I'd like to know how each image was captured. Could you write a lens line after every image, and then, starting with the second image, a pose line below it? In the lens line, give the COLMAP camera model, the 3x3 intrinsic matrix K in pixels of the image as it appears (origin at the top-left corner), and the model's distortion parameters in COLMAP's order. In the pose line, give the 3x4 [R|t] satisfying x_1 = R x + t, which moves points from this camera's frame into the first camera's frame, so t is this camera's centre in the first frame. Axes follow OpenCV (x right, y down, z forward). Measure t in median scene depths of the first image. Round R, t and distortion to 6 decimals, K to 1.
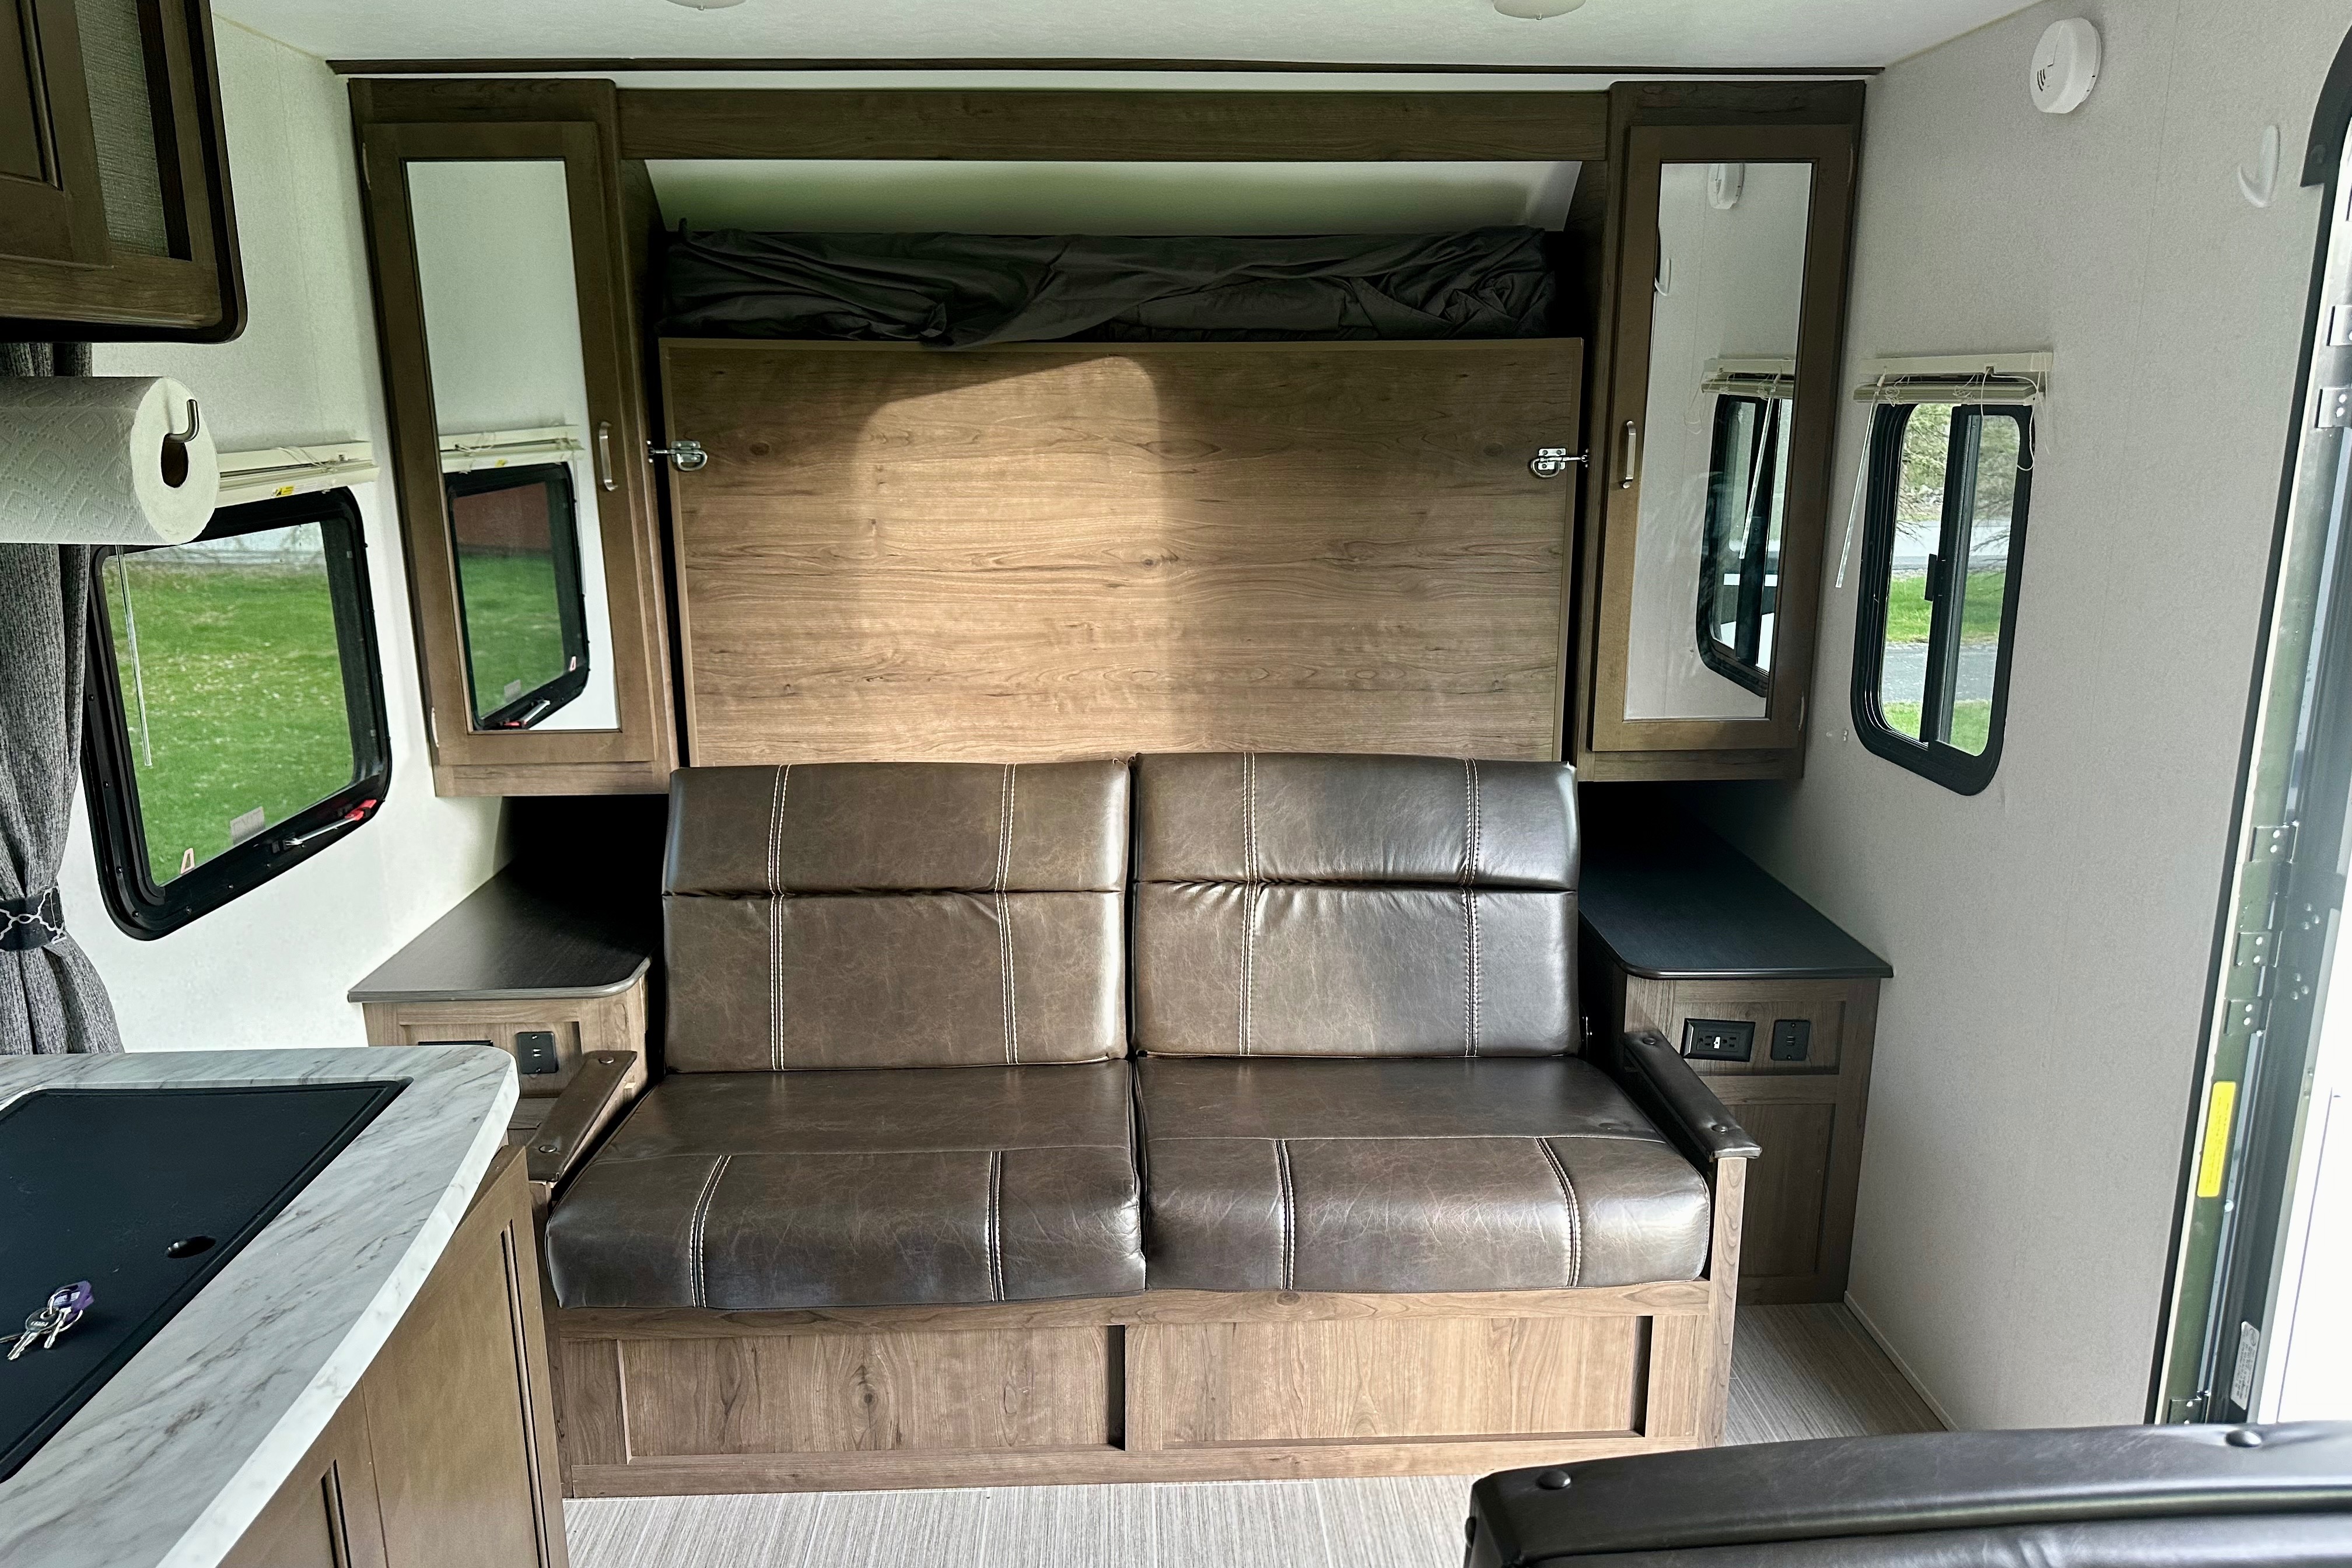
lens RADIAL K [[1609.2, 0, 1176.0], [0, 1609.2, 784.0], [0, 0, 1]] dist [0.083171, -0.004833]
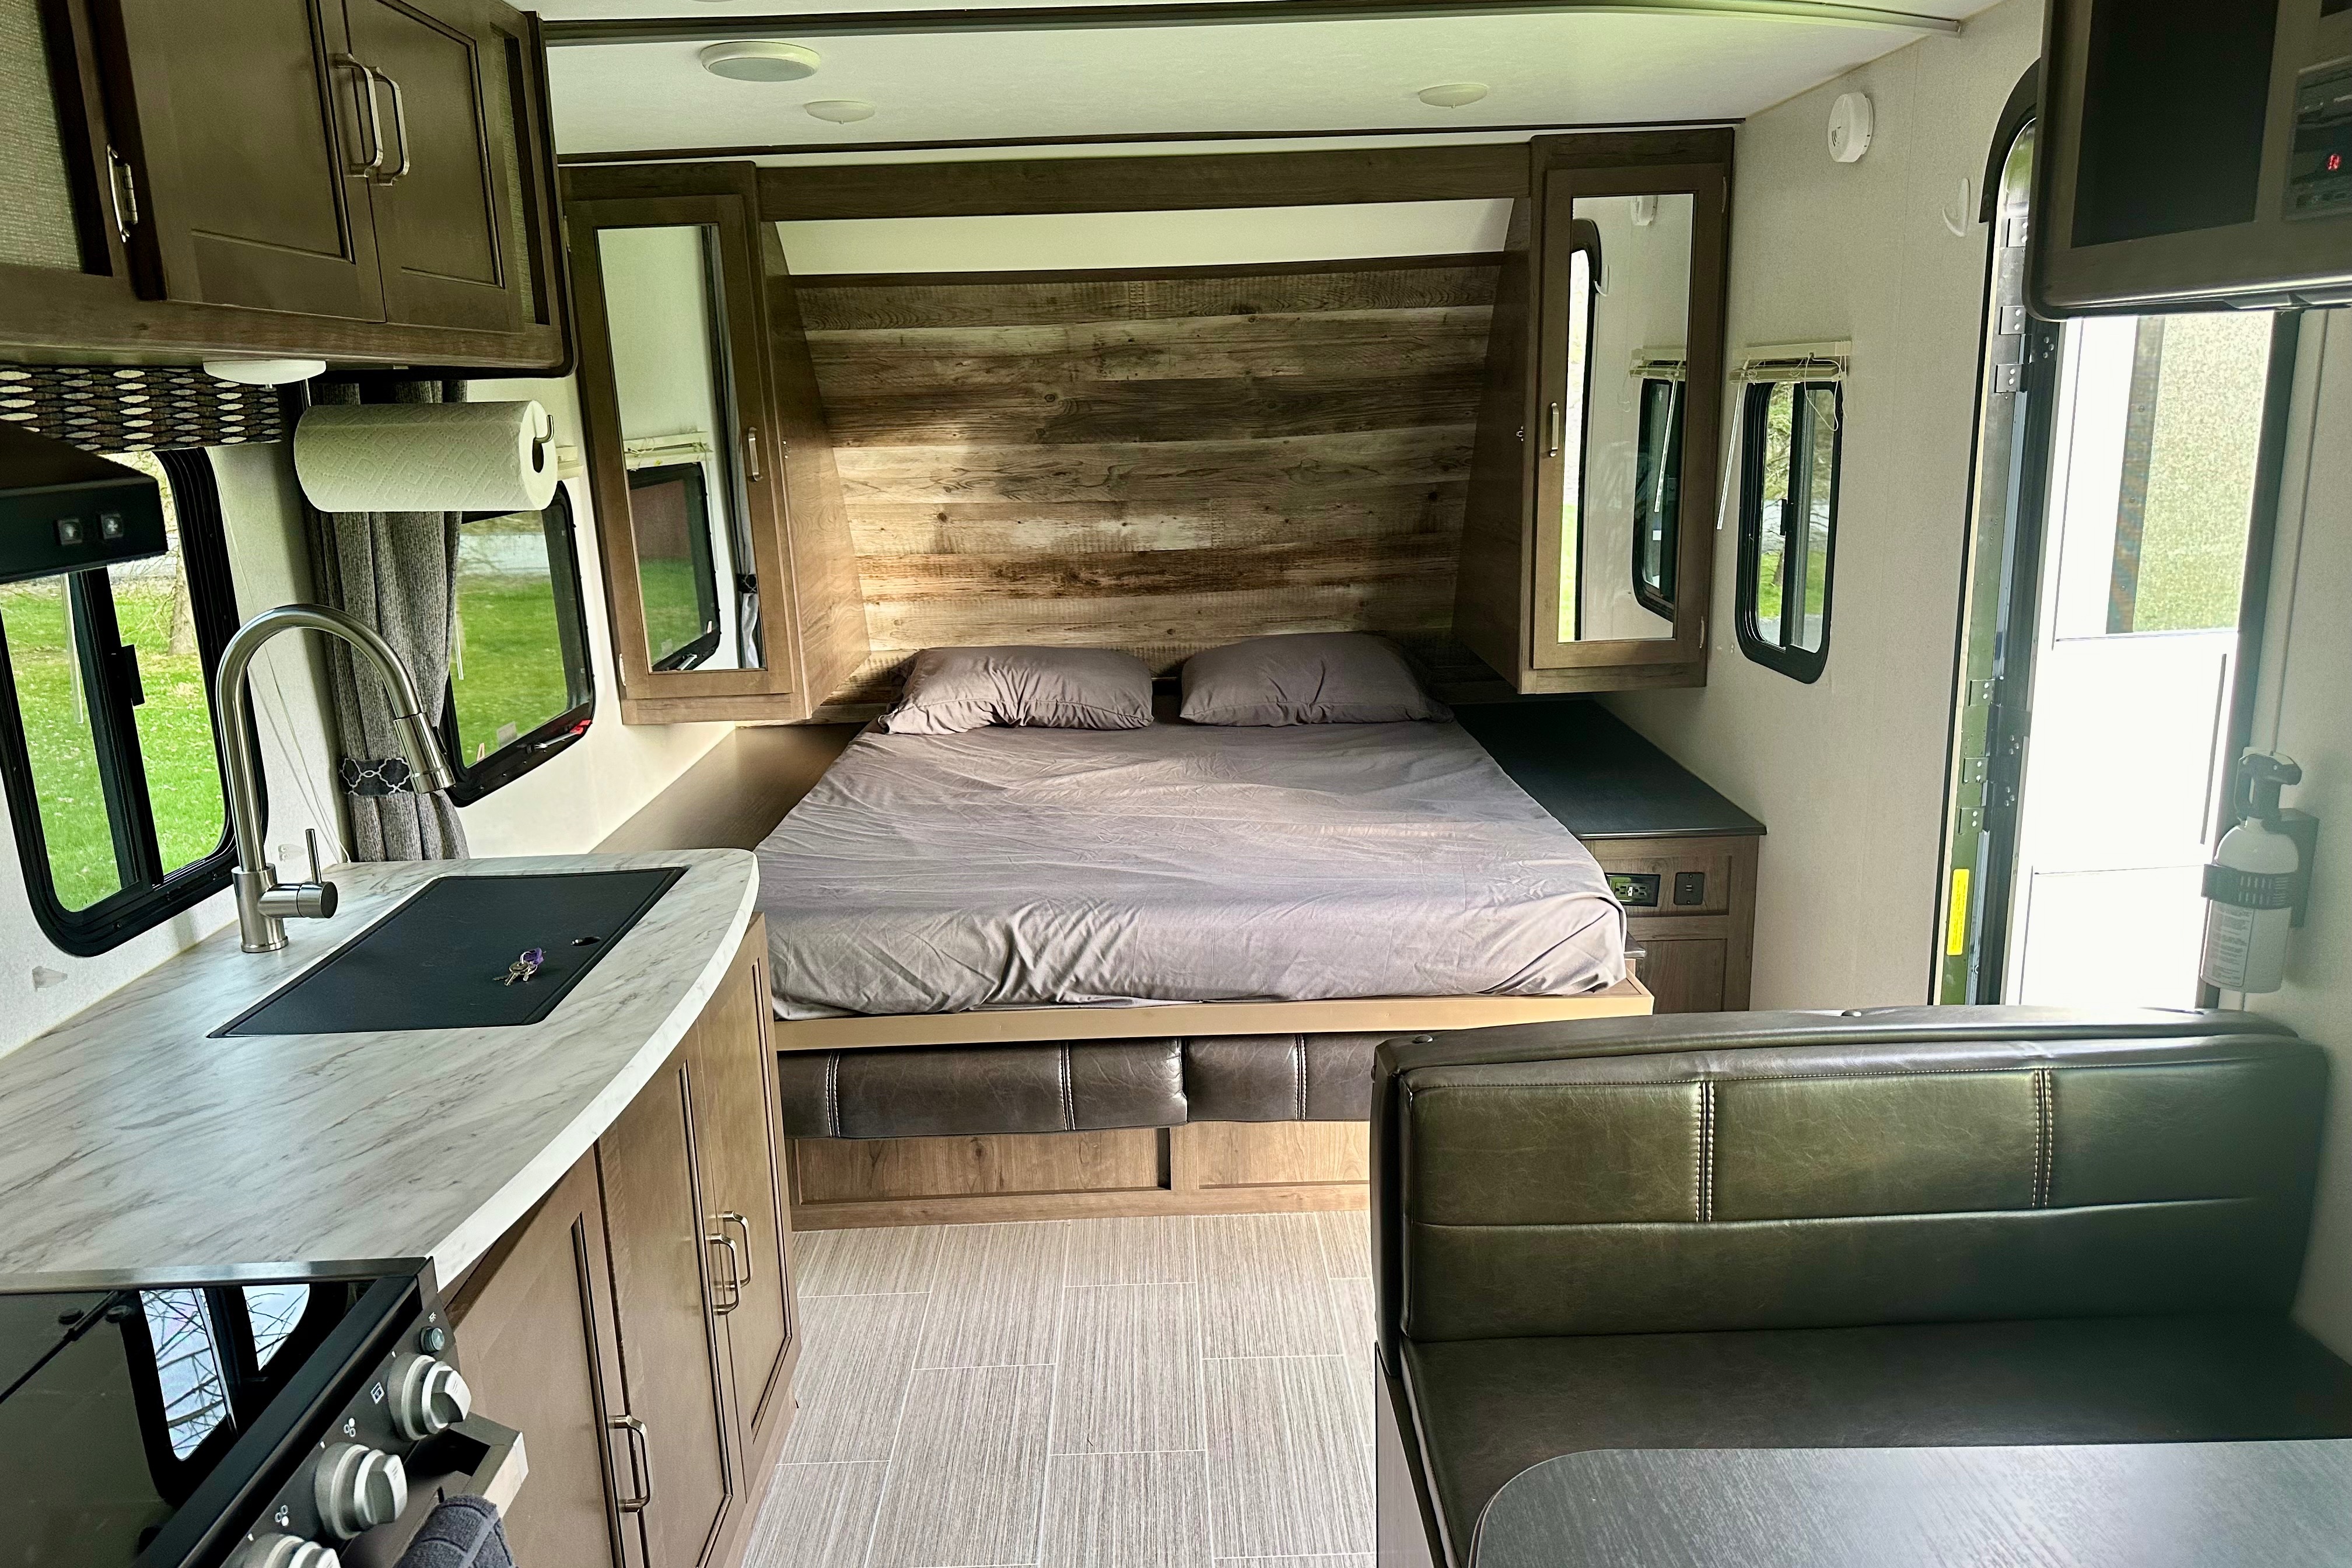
lens RADIAL K [[1662.8, 0, 1176.0], [0, 1662.8, 784.0], [0, 0, 1]] dist [0.261154, -0.292212]
pose [[0.999413, -0.021974, -0.026270, 0.015297], [0.021760, 0.999728, -0.008404, 0.084099], [0.026447, 0.007828, 0.999620, -0.357672]]
